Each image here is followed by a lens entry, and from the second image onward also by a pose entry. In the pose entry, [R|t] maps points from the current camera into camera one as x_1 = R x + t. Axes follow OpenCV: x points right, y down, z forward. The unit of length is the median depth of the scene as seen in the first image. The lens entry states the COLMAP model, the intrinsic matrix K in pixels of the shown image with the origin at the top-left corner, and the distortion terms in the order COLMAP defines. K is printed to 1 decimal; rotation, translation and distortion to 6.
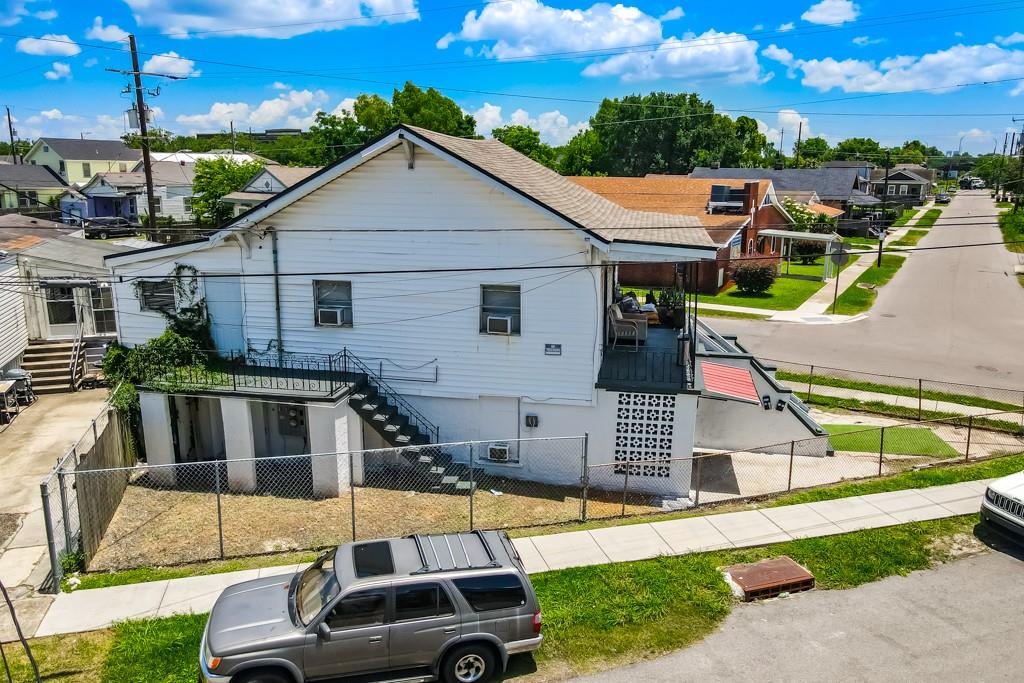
lens RADIAL K [[741.0, 0, 509.3], [0, 741.0, 342.8], [0, 0, 1]] dist [0.005876, 0.003494]
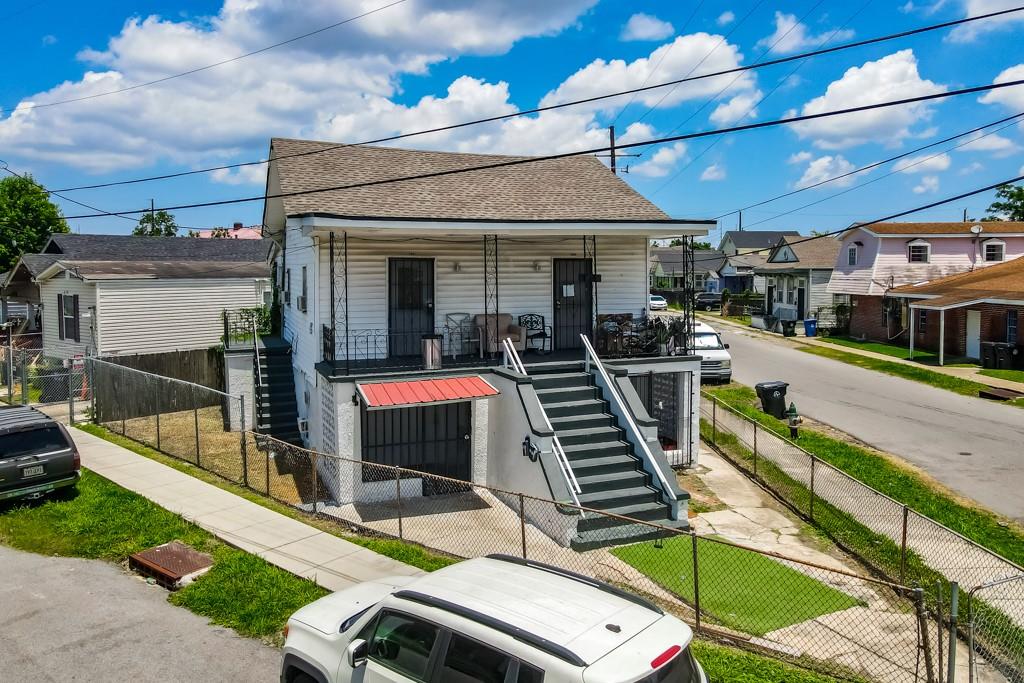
lens RADIAL K [[744.3, 0, 511.1], [0, 744.3, 305.3], [0, 0, 1]] dist [-0.003997, -0.000511]
pose [[0.531279, 0.027025, -0.846766, 1.075887], [-0.184493, 0.979194, -0.084503, 0.015214], [0.826864, 0.201117, 0.525212, 0.671439]]
